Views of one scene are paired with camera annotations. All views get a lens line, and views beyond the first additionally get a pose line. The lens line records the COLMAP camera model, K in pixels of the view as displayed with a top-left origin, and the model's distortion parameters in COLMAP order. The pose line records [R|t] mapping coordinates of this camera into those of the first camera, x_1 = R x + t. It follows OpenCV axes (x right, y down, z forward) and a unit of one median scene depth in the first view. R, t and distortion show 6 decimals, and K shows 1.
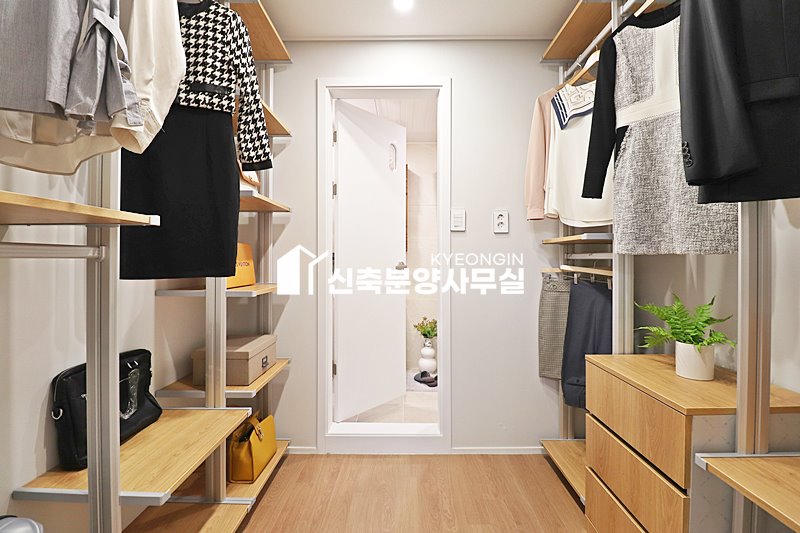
lens RADIAL K [[370.4, 0, 400.5], [0, 370.4, 264.2], [0, 0, 1]] dist [-0.005722, -0.009550]
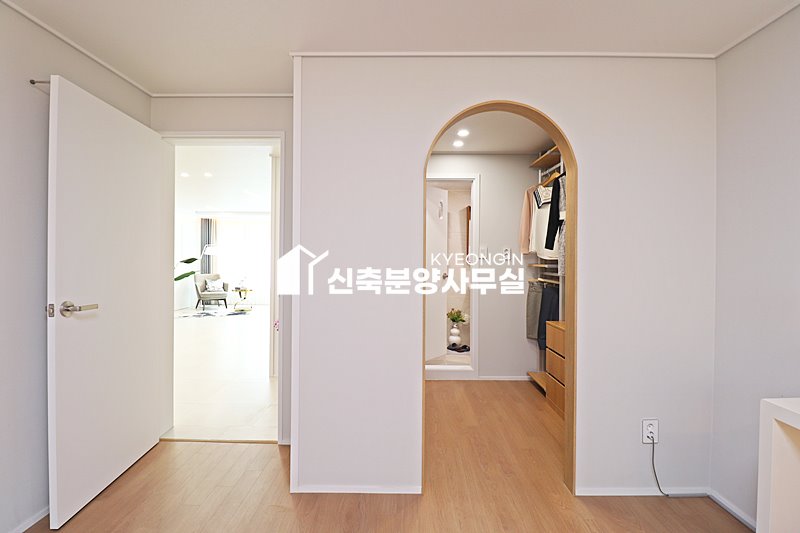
lens RADIAL K [[370.4, 0, 399.9], [0, 370.4, 261.0], [0, 0, 1]] dist [-0.005722, -0.009550]
pose [[0.999951, 0.009603, 0.002251, -0.271898], [-0.009586, 0.999926, -0.007526, -0.060726], [-0.002323, 0.007504, 0.999969, -0.869573]]
